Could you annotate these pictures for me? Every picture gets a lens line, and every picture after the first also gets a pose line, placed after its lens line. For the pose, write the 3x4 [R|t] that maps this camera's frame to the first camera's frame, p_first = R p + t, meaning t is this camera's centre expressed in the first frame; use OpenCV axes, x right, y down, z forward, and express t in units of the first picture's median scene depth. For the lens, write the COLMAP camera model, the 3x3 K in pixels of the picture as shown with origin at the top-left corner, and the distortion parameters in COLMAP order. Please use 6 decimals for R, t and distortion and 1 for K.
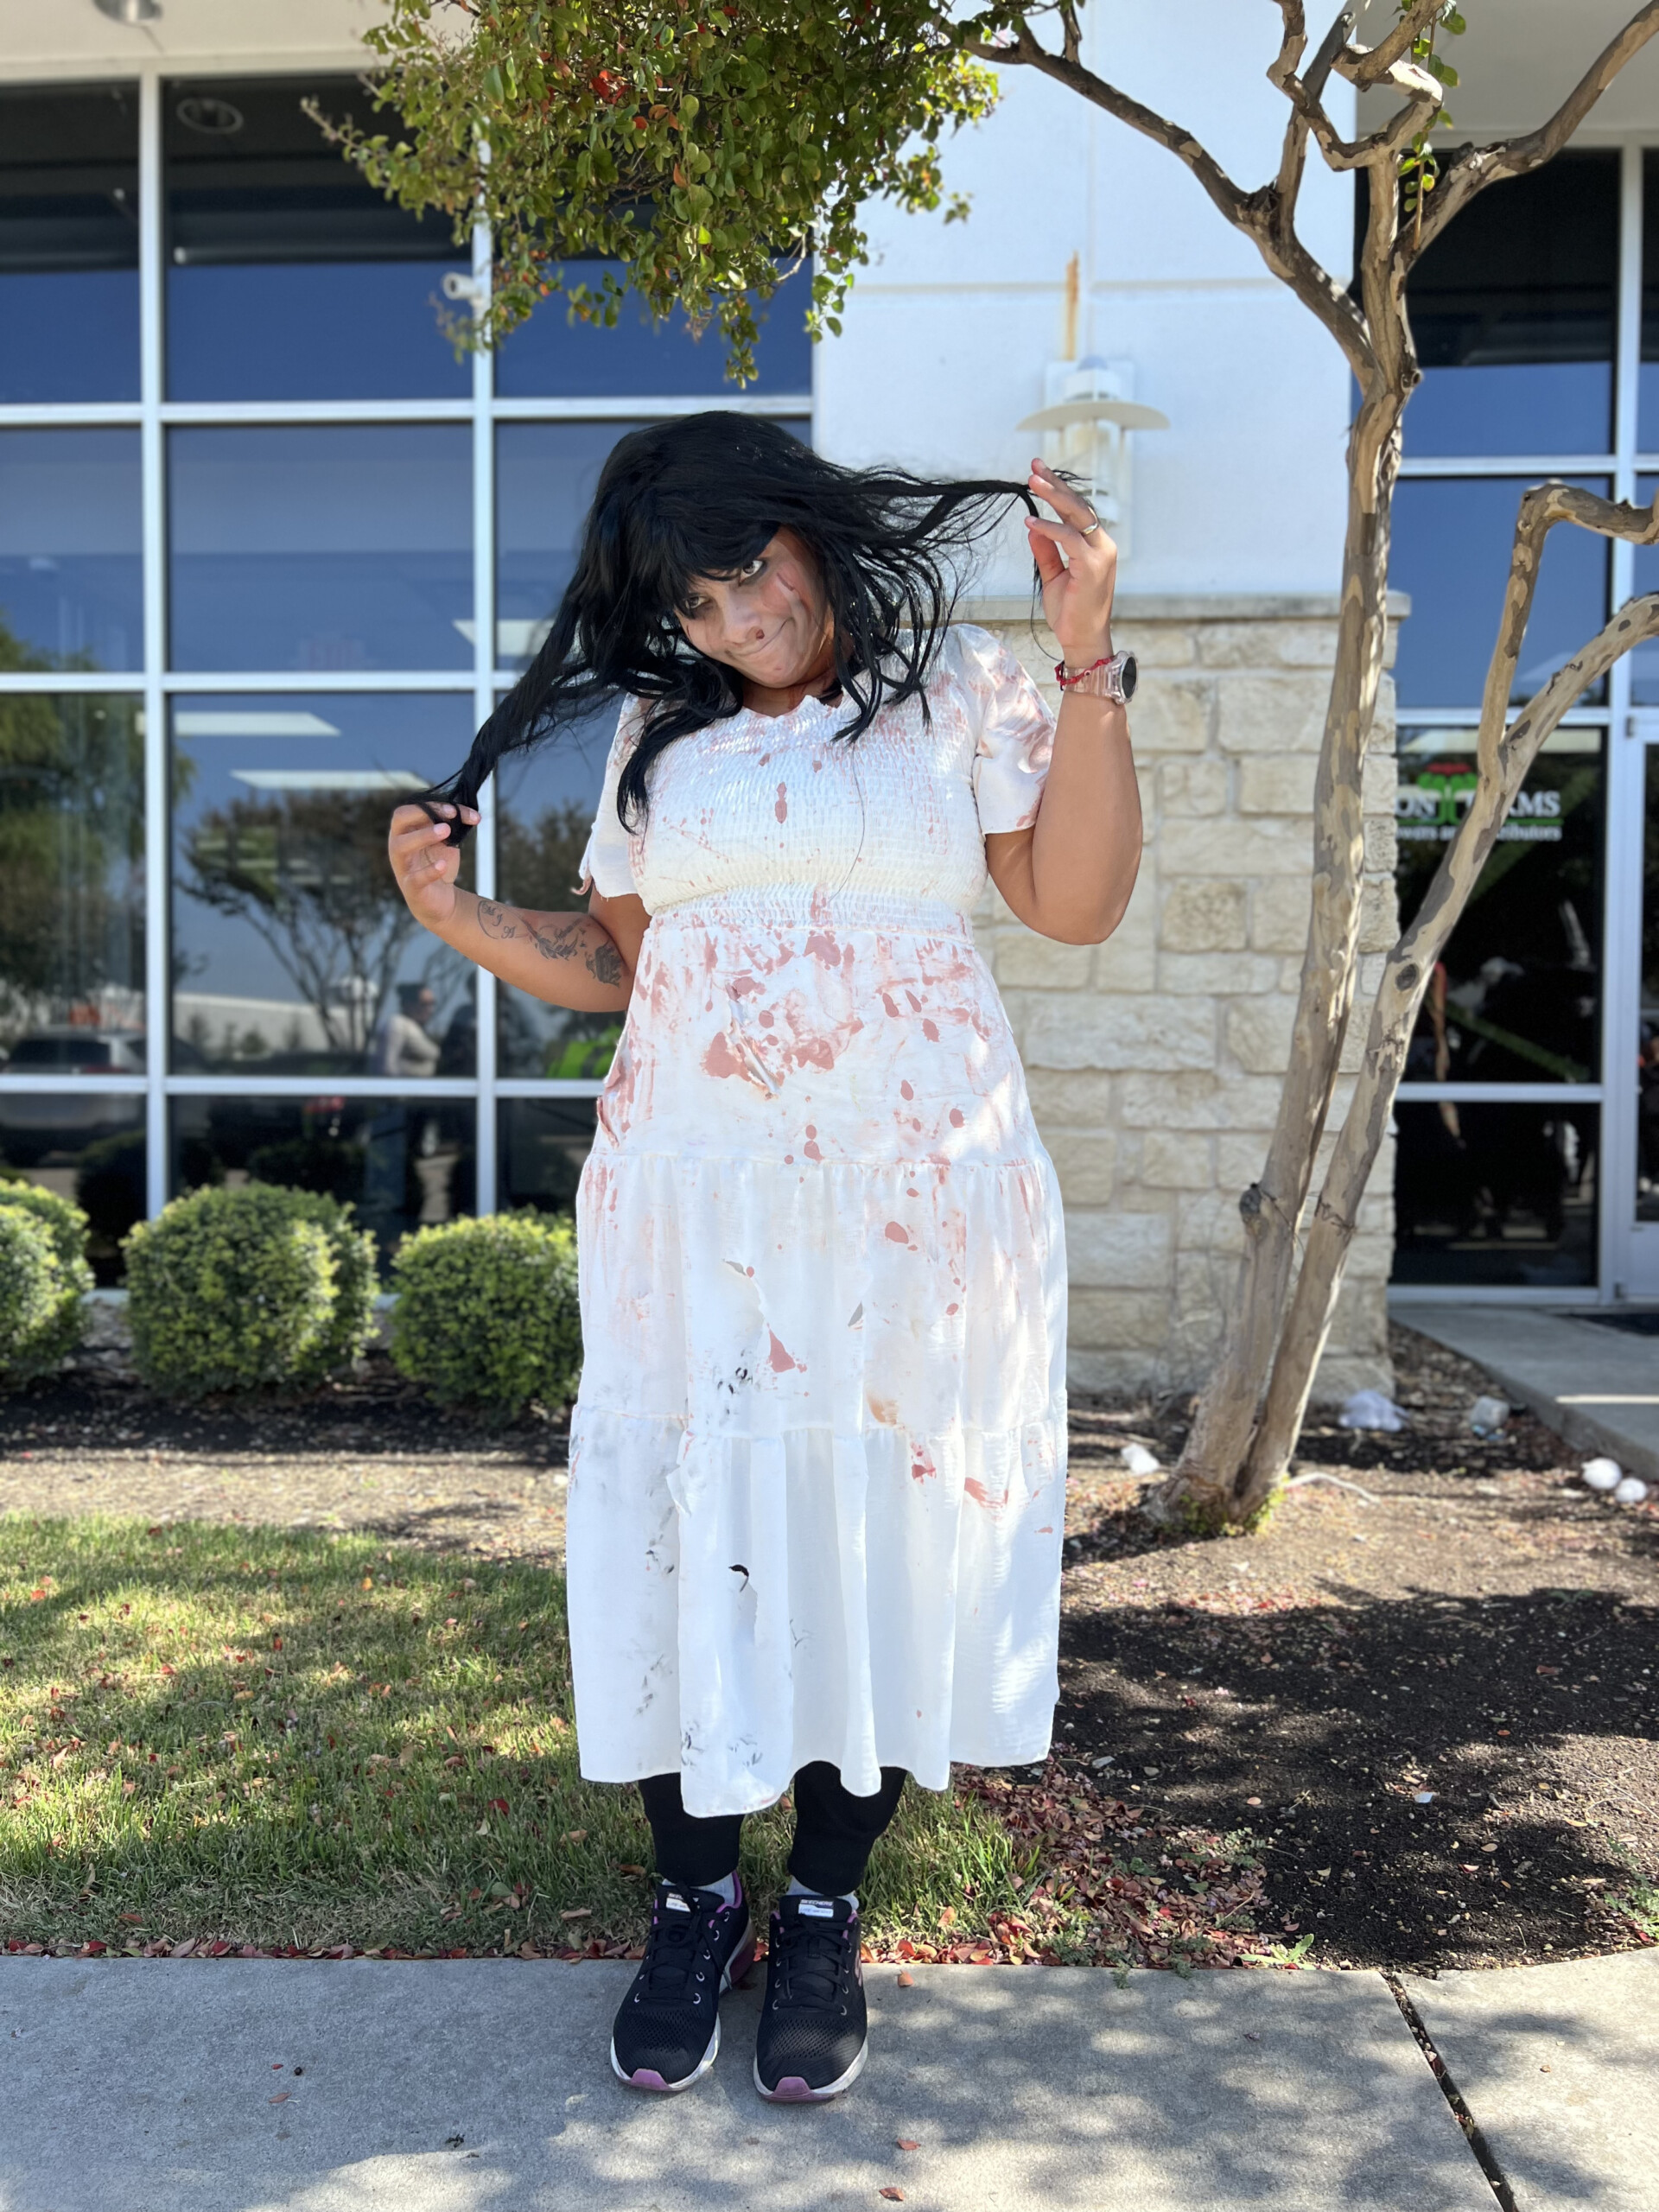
lens RADIAL K [[1671.0, 0, 820.8], [0, 1671.0, 1113.2], [0, 0, 1]] dist [0.043662, -0.059372]
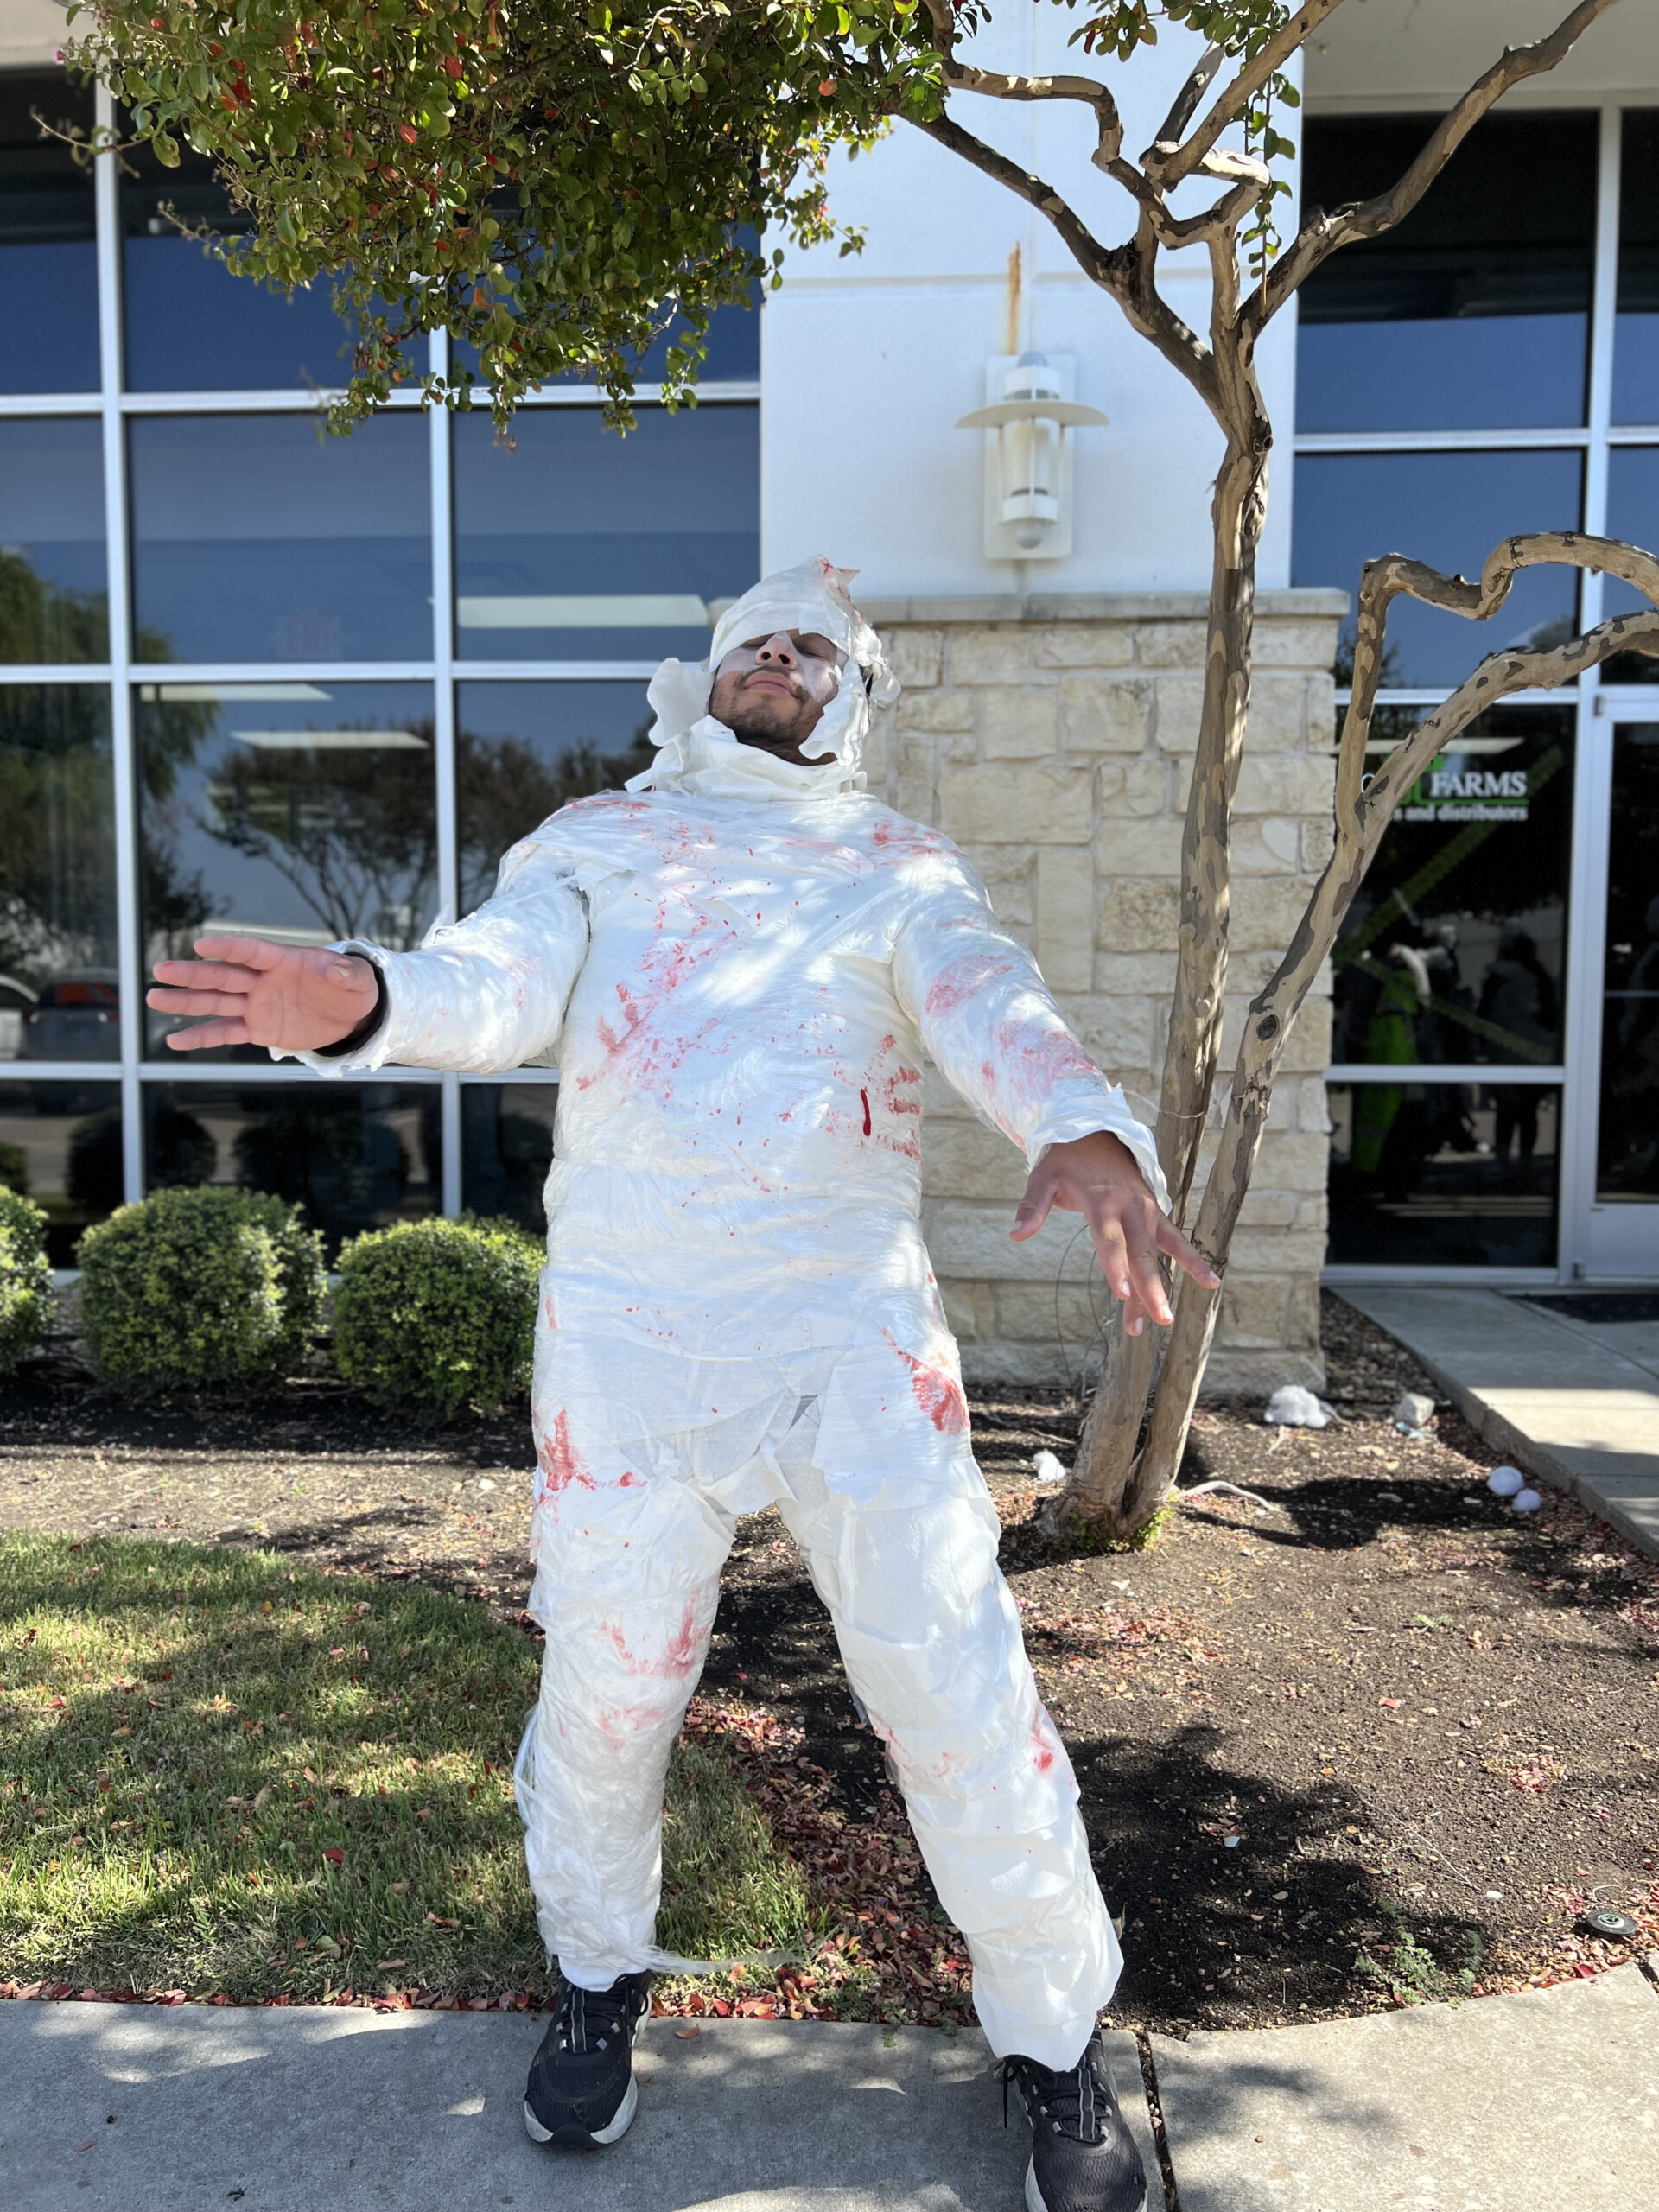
lens RADIAL K [[1671.0, 0, 825.8], [0, 1671.0, 1110.8], [0, 0, 1]] dist [0.043662, -0.059372]
pose [[0.999751, -0.000230, -0.022293, 0.085472], [0.001187, 0.999078, 0.042911, -0.061748], [0.022263, -0.042927, 0.998830, -0.021452]]
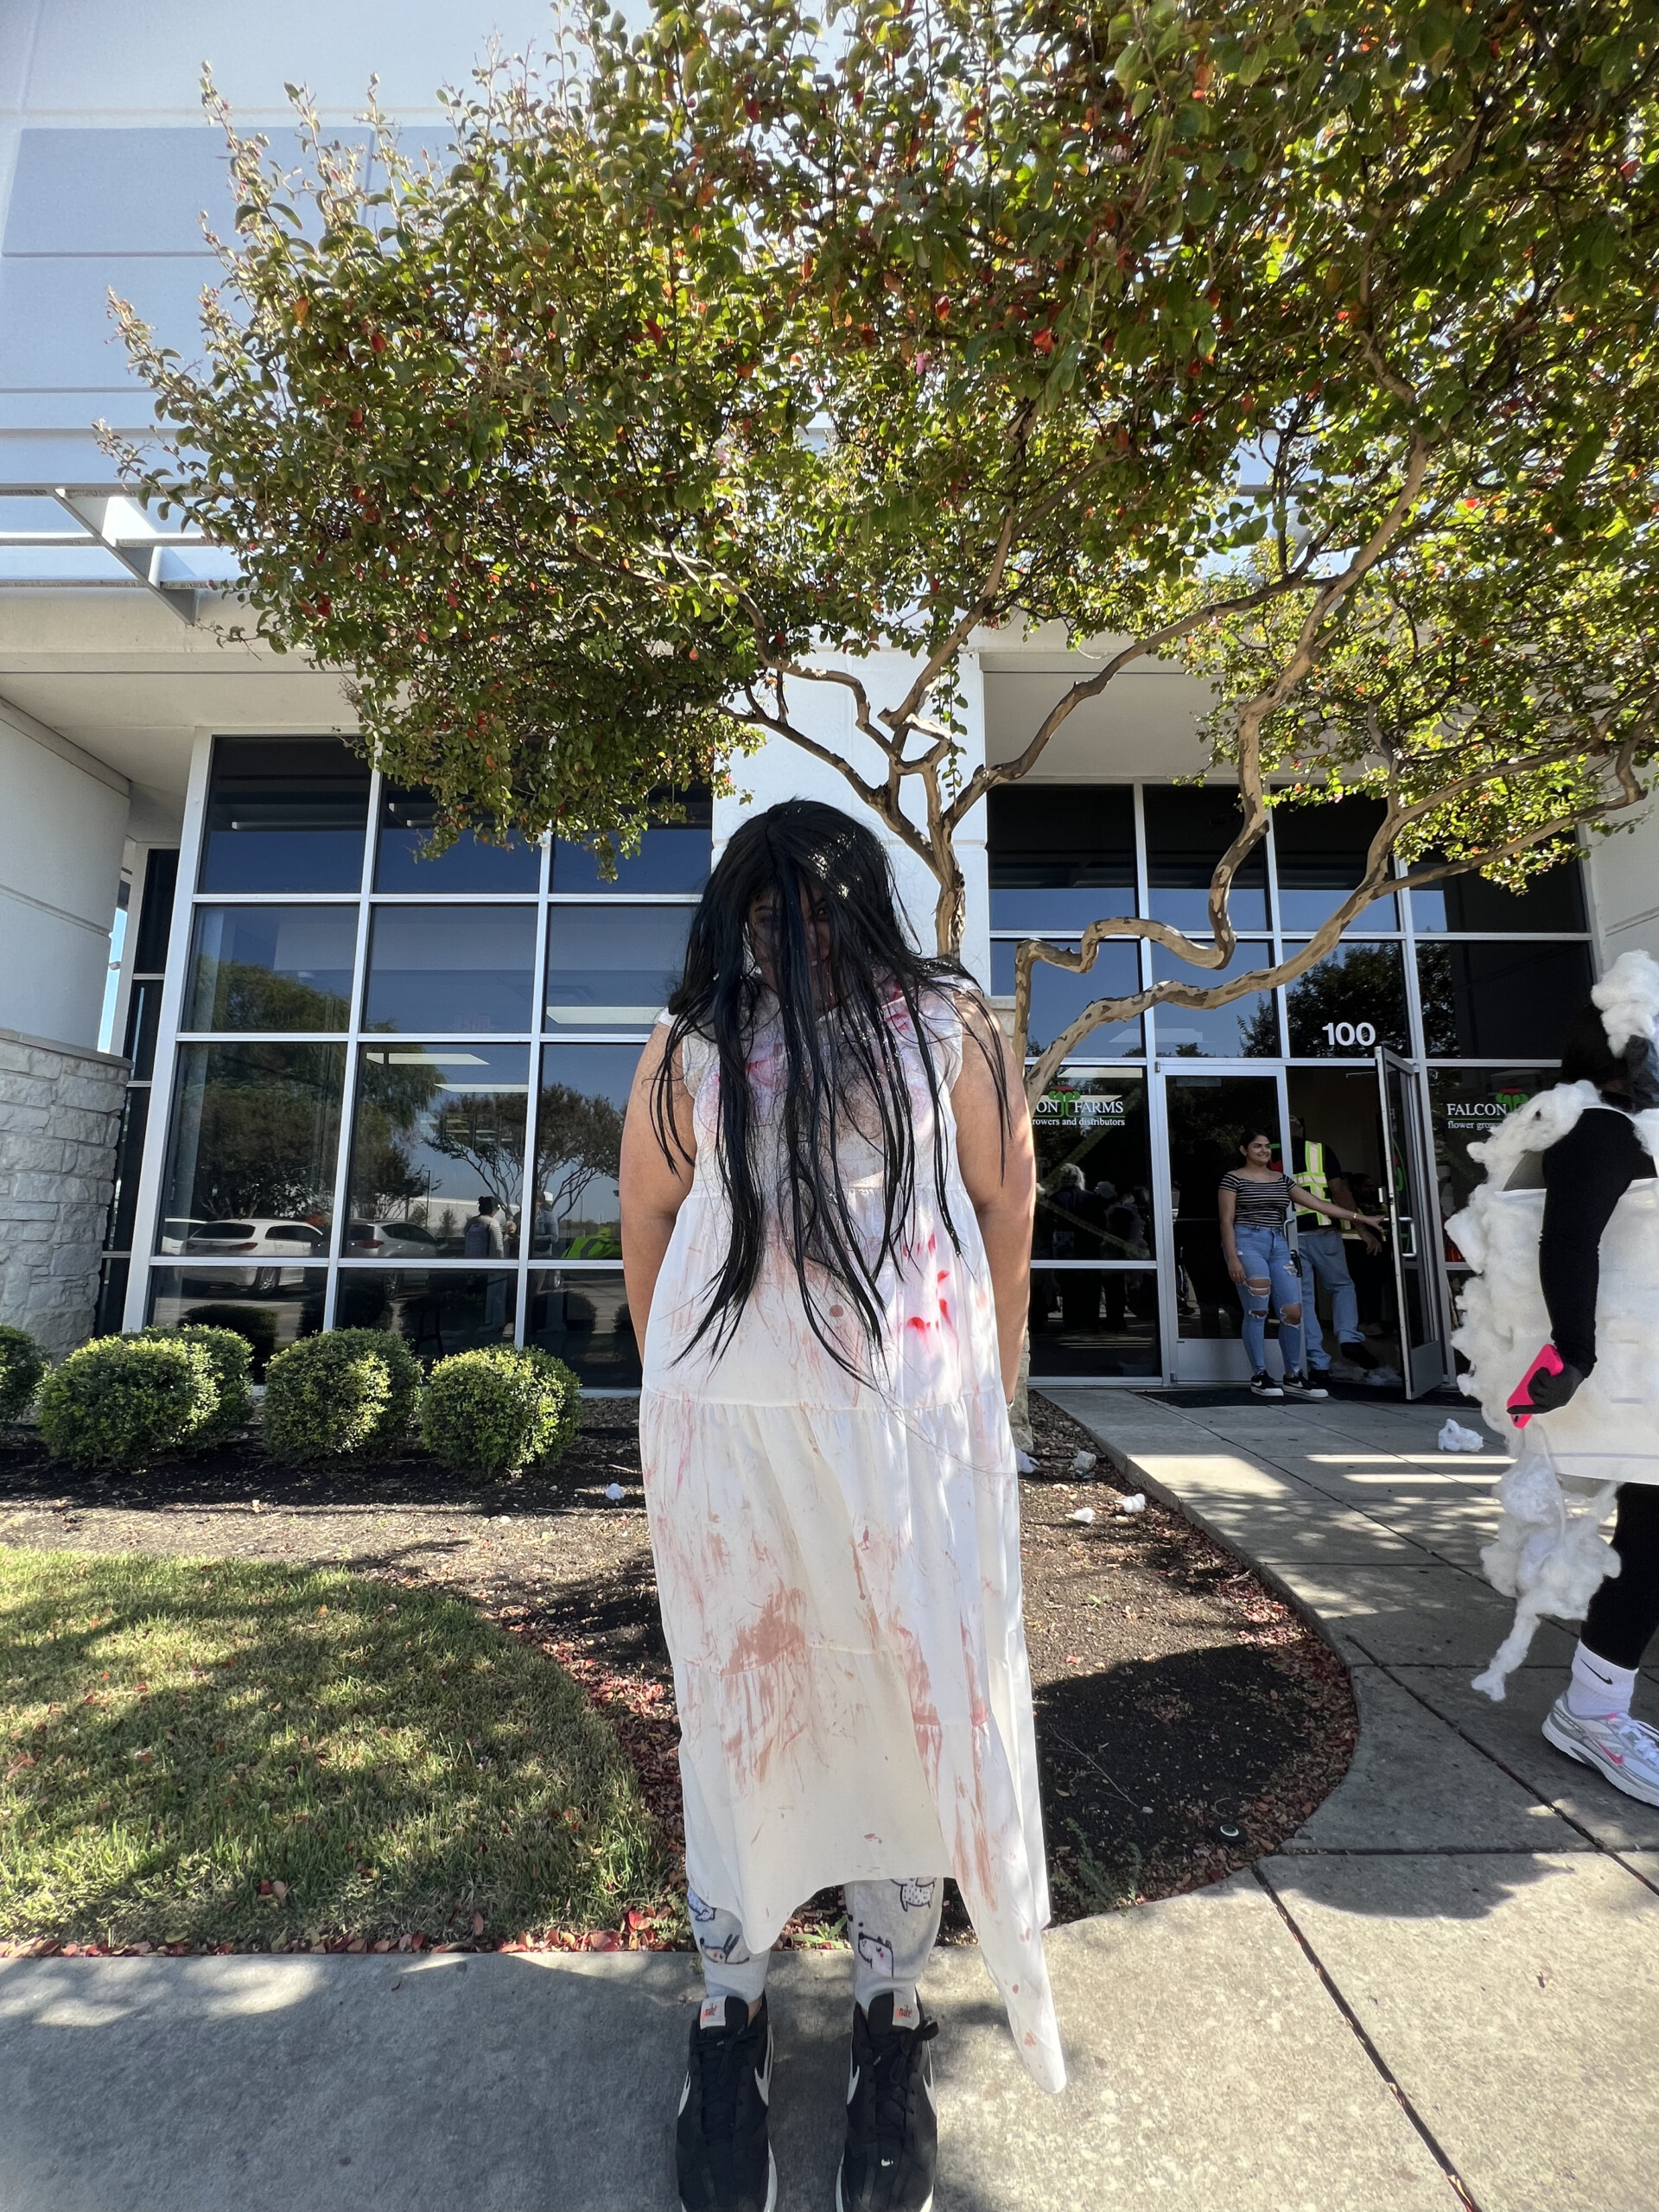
lens RADIAL K [[886.7, 0, 832.5], [0, 886.7, 1102.0], [0, 0, 1]] dist [-0.006730, 0.000153]
pose [[0.999020, 0.005740, 0.043877, 0.133095], [0.002194, 0.983909, -0.178657, -0.027108], [-0.044196, 0.178578, 0.982933, 0.084999]]
